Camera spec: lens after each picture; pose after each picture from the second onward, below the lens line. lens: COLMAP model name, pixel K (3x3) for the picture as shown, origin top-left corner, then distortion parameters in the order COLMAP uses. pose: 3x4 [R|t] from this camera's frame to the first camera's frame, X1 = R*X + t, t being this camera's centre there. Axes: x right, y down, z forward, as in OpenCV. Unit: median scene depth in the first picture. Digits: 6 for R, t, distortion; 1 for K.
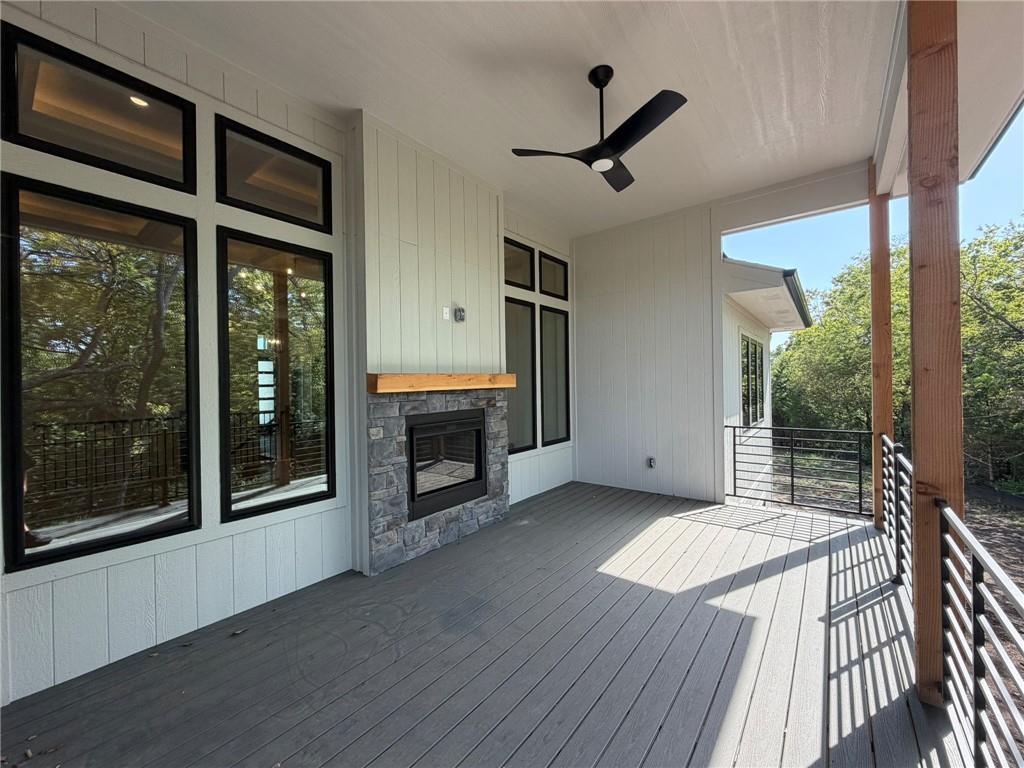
lens RADIAL K [[410.2, 0, 511.3], [0, 410.2, 384.6], [0, 0, 1]] dist [-0.000469, 0.000152]
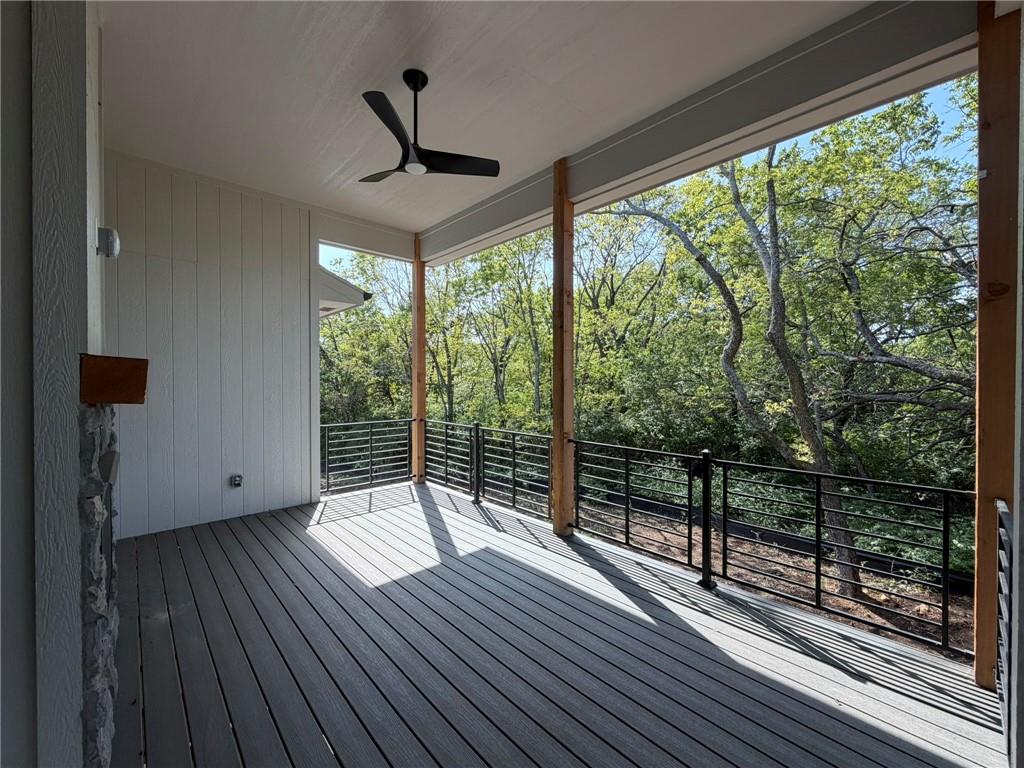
lens RADIAL K [[410.2, 0, 511.3], [0, 410.2, 384.6], [0, 0, 1]] dist [-0.000469, 0.000152]
pose [[0.155639, 0.007020, 0.987789, -0.568877], [0.001302, 0.999972, -0.007311, 0.003401], [-0.987813, 0.002424, 0.155625, 0.471593]]
